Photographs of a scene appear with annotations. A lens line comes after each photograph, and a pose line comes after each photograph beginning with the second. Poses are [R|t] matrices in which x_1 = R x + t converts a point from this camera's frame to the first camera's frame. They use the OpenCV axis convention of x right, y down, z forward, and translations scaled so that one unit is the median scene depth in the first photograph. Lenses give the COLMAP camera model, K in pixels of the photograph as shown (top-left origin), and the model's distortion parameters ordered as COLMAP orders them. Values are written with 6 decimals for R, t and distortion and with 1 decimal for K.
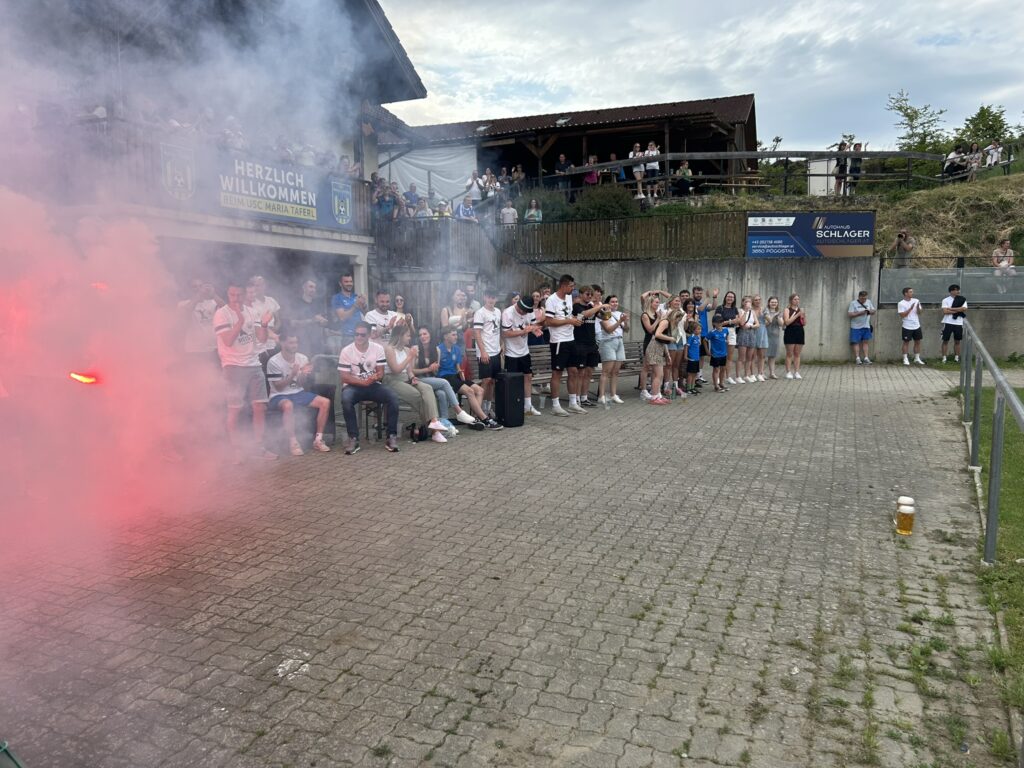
lens RADIAL K [[766.9, 0, 514.2], [0, 766.9, 381.3], [0, 0, 1]] dist [0.050835, -0.059445]
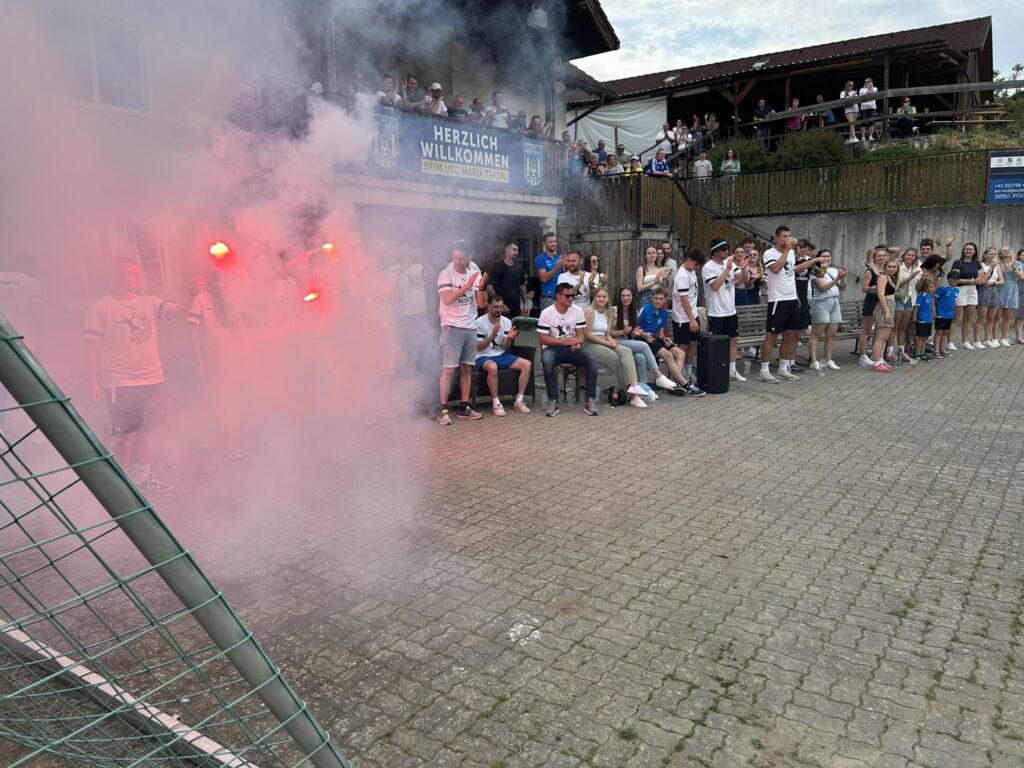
lens RADIAL K [[766.5, 0, 497.3], [0, 766.5, 380.5], [0, 0, 1]] dist [0.038185, -0.045544]
pose [[0.969296, 0.019831, -0.245097, -0.021827], [-0.008085, 0.998774, 0.048837, 0.000143], [0.245765, -0.045356, 0.968268, 0.014006]]
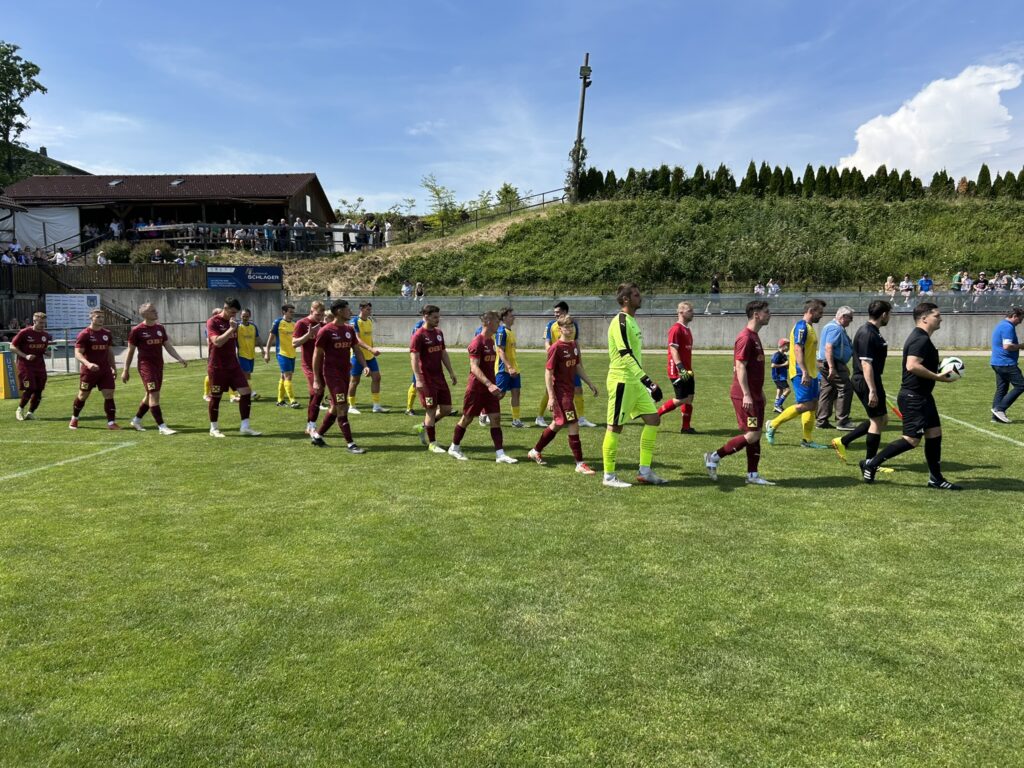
lens RADIAL K [[767.8, 0, 514.5], [0, 767.8, 385.4], [0, 0, 1]] dist [0.053156, -0.061446]
pose [[0.955874, -0.022676, 0.292900, 0.585833], [0.027293, 0.999559, -0.011683, 0.145355], [-0.292506, 0.019162, 0.956072, -1.268185]]
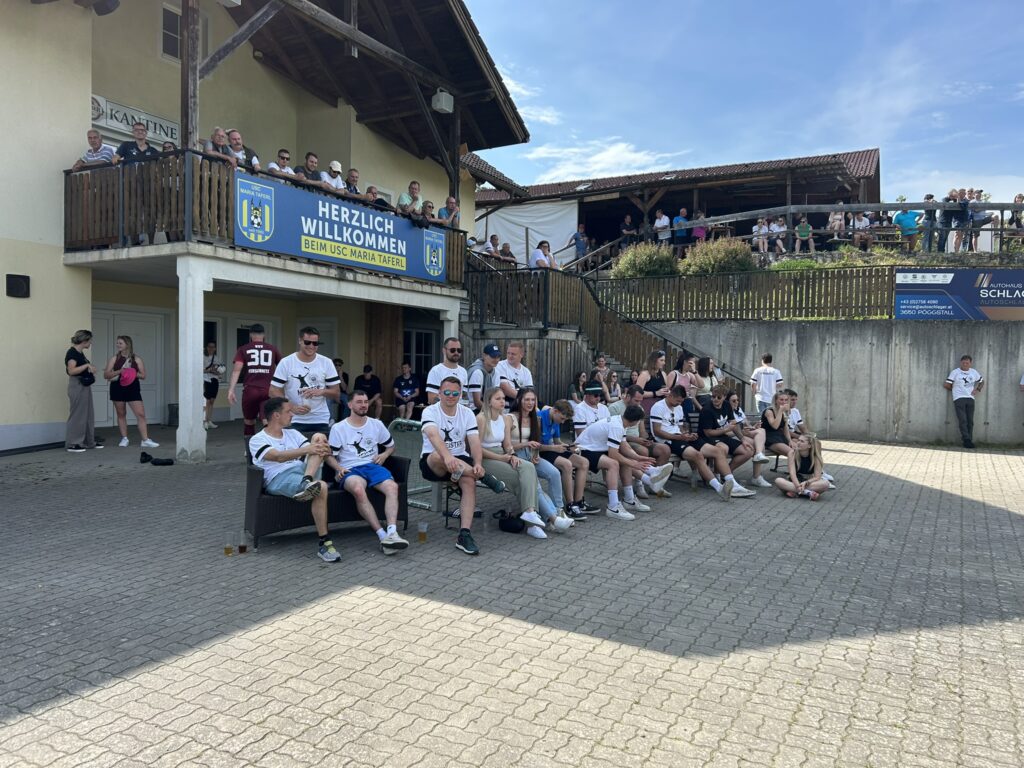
lens RADIAL K [[769.0, 0, 515.1], [0, 769.0, 387.4], [0, 0, 1]] dist [0.052125, -0.065620]
pose [[0.993112, 0.025755, -0.114302, -0.021648], [-0.034357, 0.996671, -0.073936, -0.008477], [0.112017, 0.077354, 0.990691, 0.132930]]
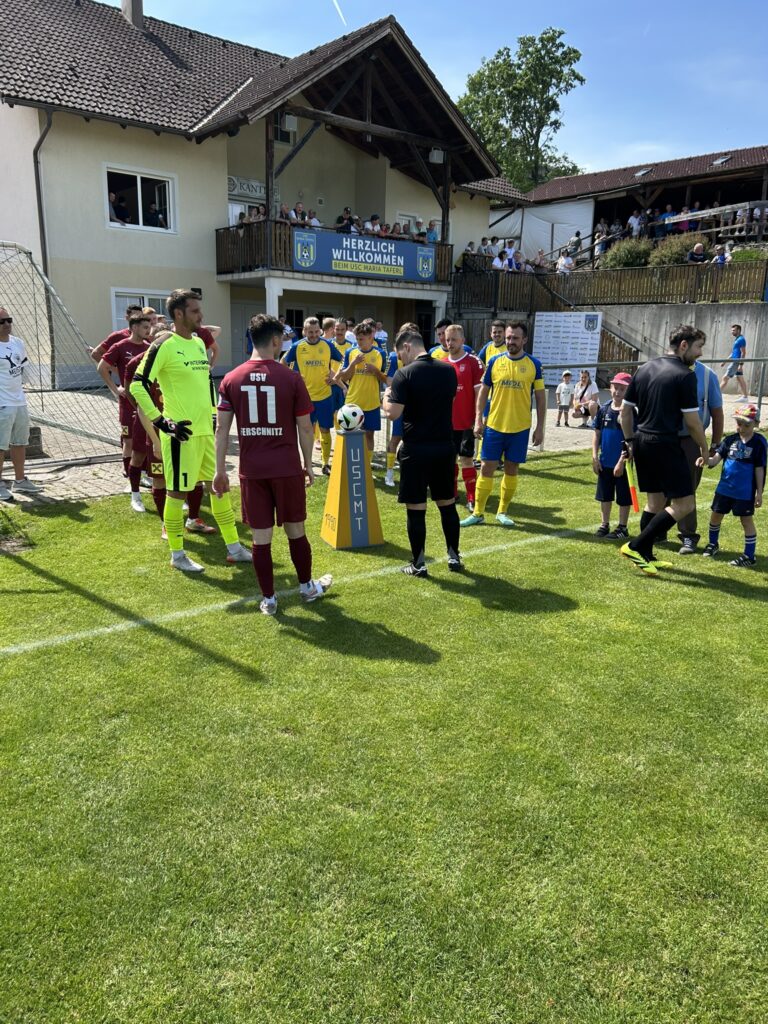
lens RADIAL K [[768.7, 0, 373.6], [0, 768.7, 527.0], [0, 0, 1]] dist [0.001409, 0.000605]
pose [[0.888543, 0.130927, -0.439716, 0.428077], [-0.072178, 0.986373, 0.147845, 0.052842], [0.453081, -0.099629, 0.885885, -0.388346]]
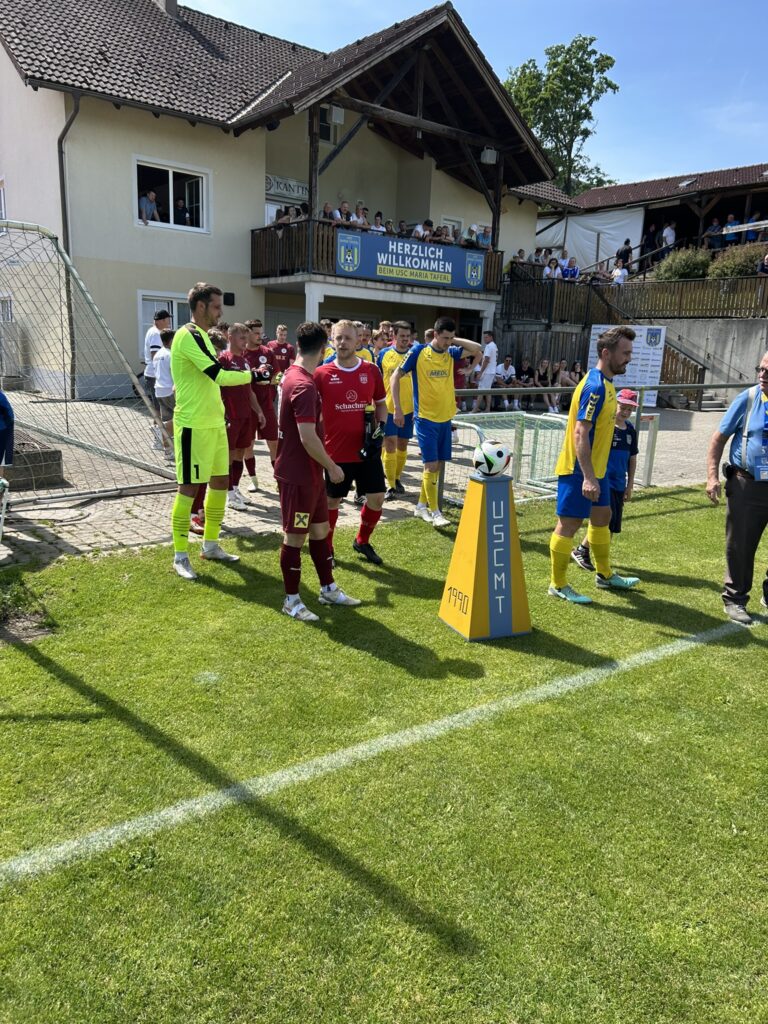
lens RADIAL K [[769.9, 0, 378.9], [0, 769.9, 523.4], [0, 0, 1]] dist [0.005723, -0.000749]
pose [[0.882832, 0.139581, -0.448470, 0.322178], [-0.090083, 0.987415, 0.129988, 0.046311], [0.460970, -0.074358, 0.884295, -0.307366]]
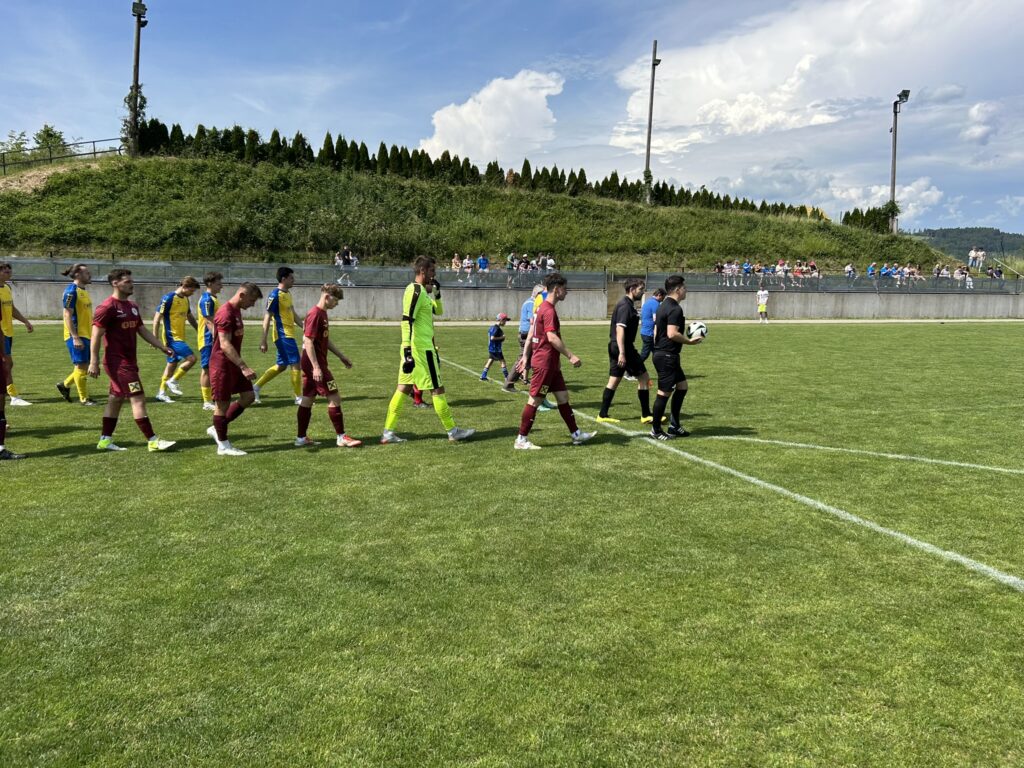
lens RADIAL K [[772.8, 0, 511.4], [0, 772.8, 387.0], [0, 0, 1]] dist [0.052715, -0.052657]
pose [[0.692976, -0.074879, 0.717061, 0.605007], [0.058021, 0.997158, 0.048055, 0.151249], [-0.718622, 0.008303, 0.695351, -1.303367]]
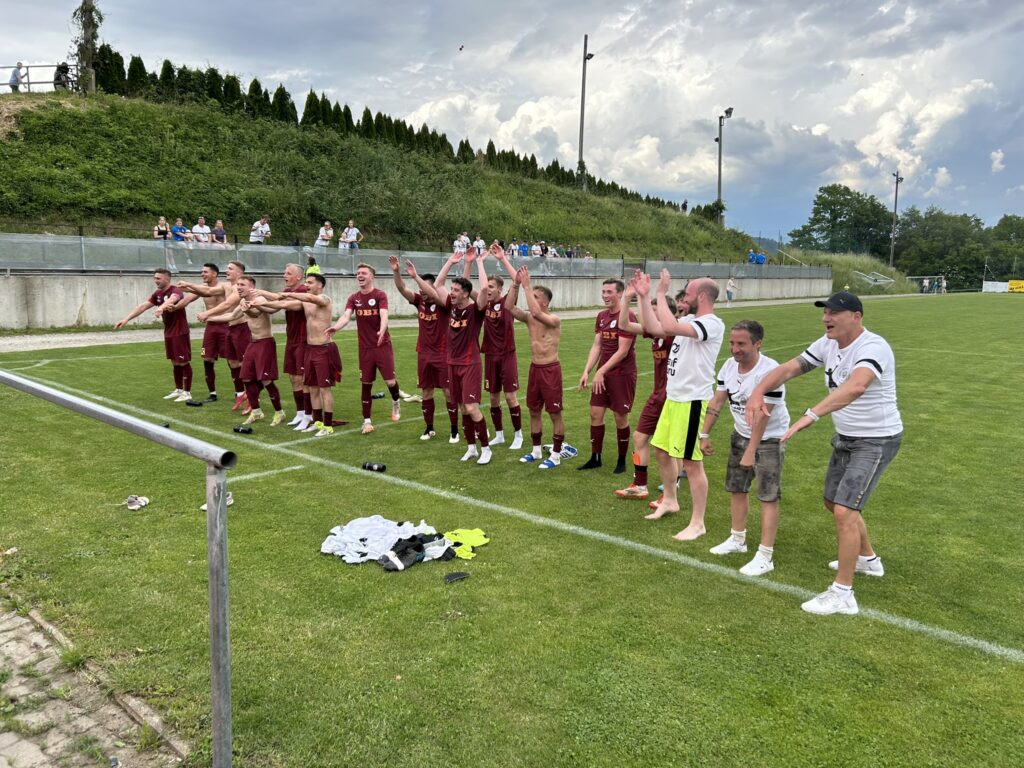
lens RADIAL K [[767.8, 0, 514.5], [0, 767.8, 385.4], [0, 0, 1]] dist [0.053156, -0.061446]
pose [[0.219910, -0.135036, 0.966129, -0.033360], [0.085653, 0.989221, 0.118767, -0.009524], [-0.971752, 0.056634, 0.229106, 0.064572]]
